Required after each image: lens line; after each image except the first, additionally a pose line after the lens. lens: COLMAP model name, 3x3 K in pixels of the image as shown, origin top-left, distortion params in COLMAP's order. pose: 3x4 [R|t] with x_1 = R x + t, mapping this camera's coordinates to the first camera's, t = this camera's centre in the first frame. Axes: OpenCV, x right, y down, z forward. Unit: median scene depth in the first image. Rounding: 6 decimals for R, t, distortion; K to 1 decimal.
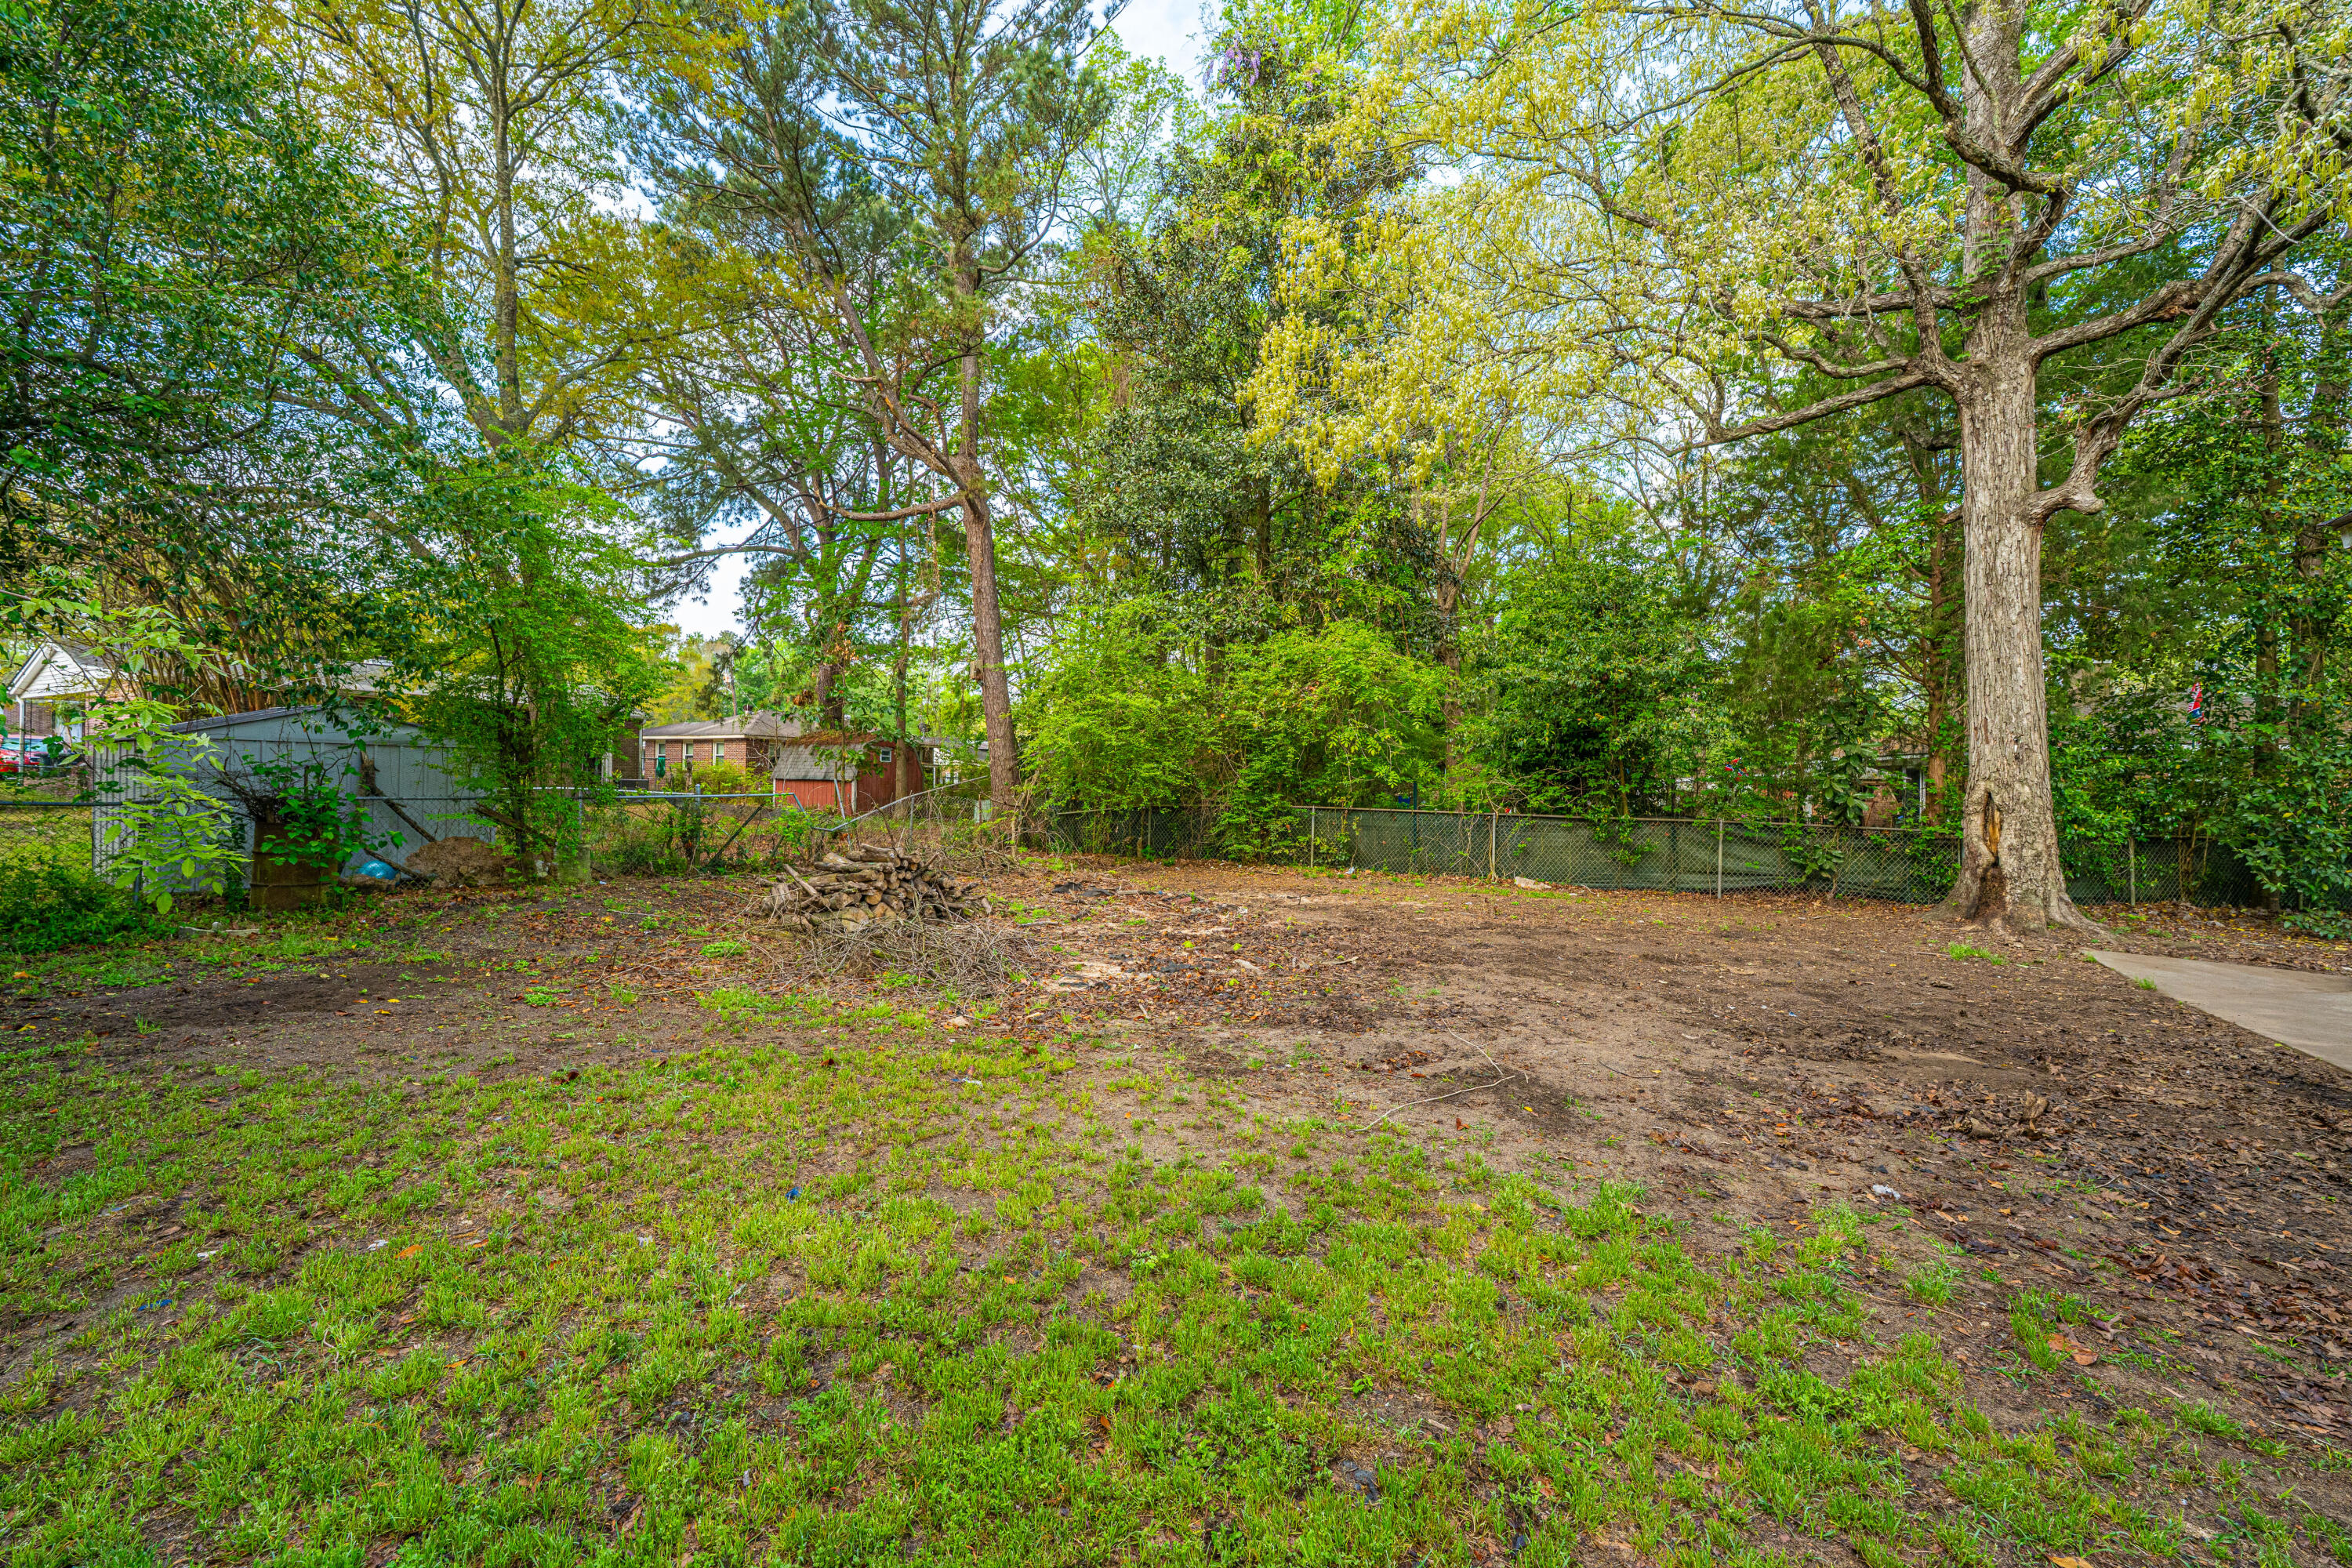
lens RADIAL K [[944.8, 0, 1178.8], [0, 944.8, 793.4], [0, 0, 1]] dist [-0.007336, 0.000046]
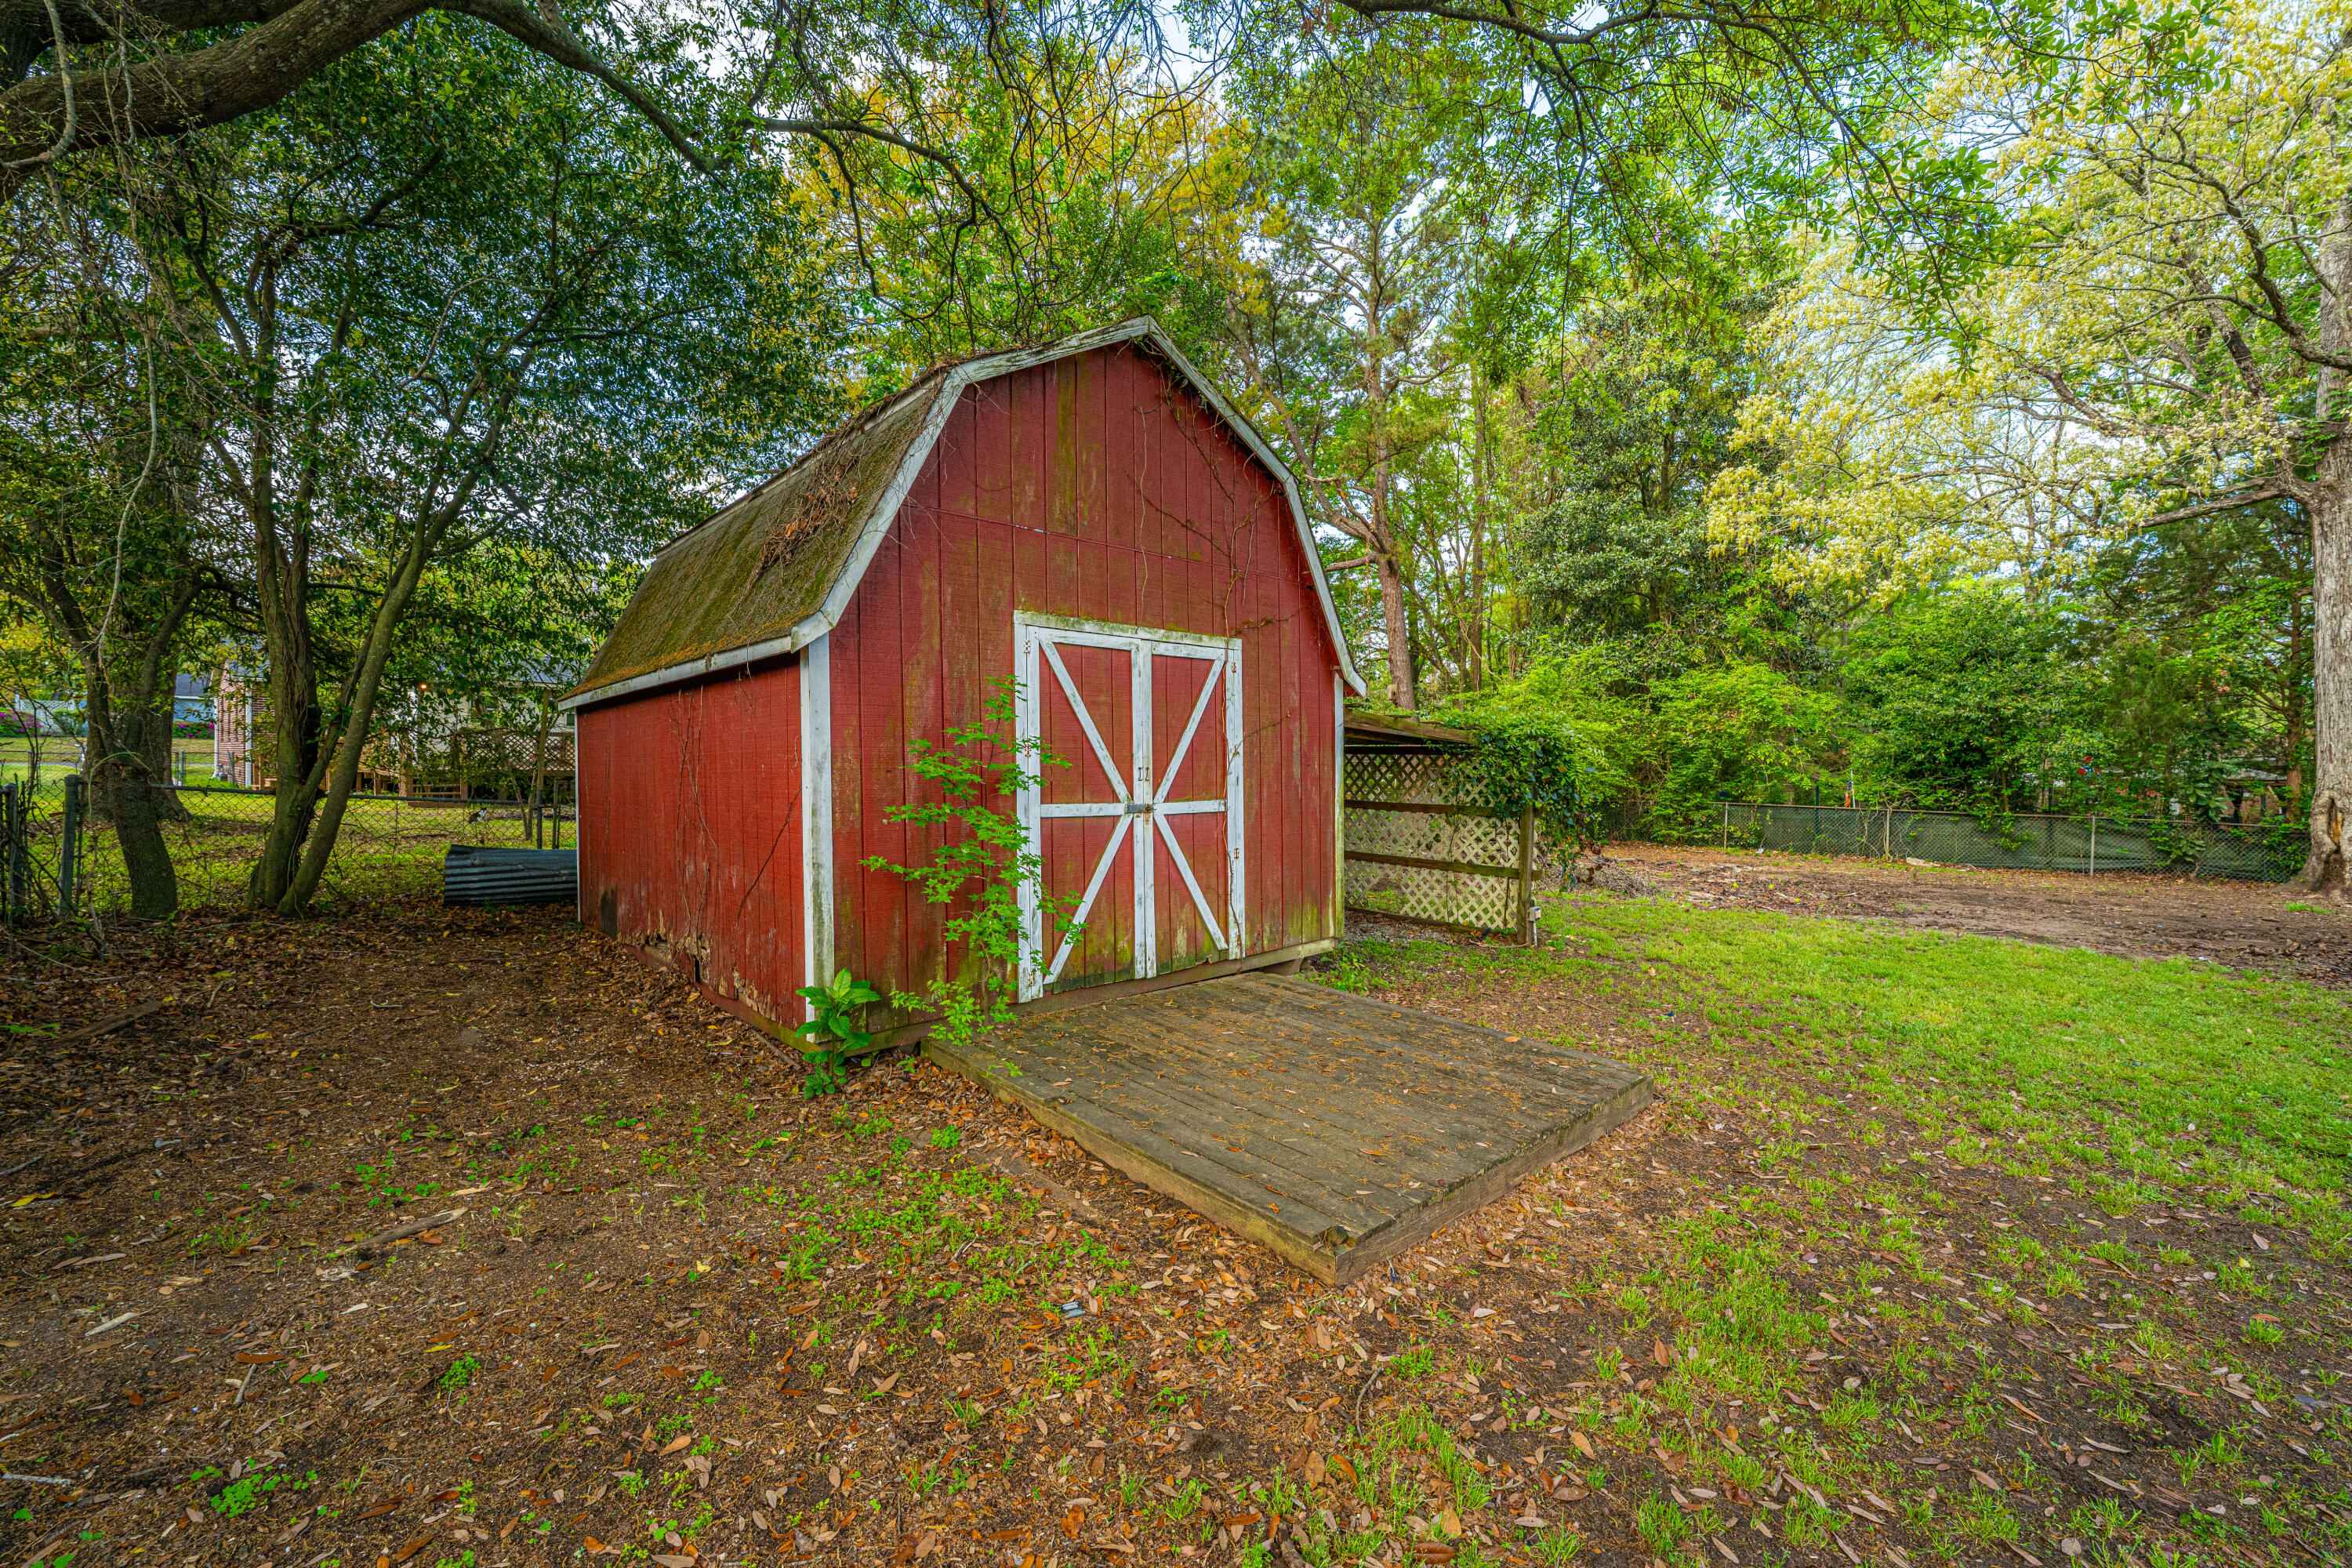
lens RADIAL K [[944.8, 0, 1173.0], [0, 944.8, 787.0], [0, 0, 1]] dist [-0.007336, 0.000046]
pose [[0.972845, 0.004964, -0.231403, -0.359516], [-0.003794, 0.999978, 0.005502, -0.014902], [0.231425, -0.004474, 0.972842, -0.551625]]
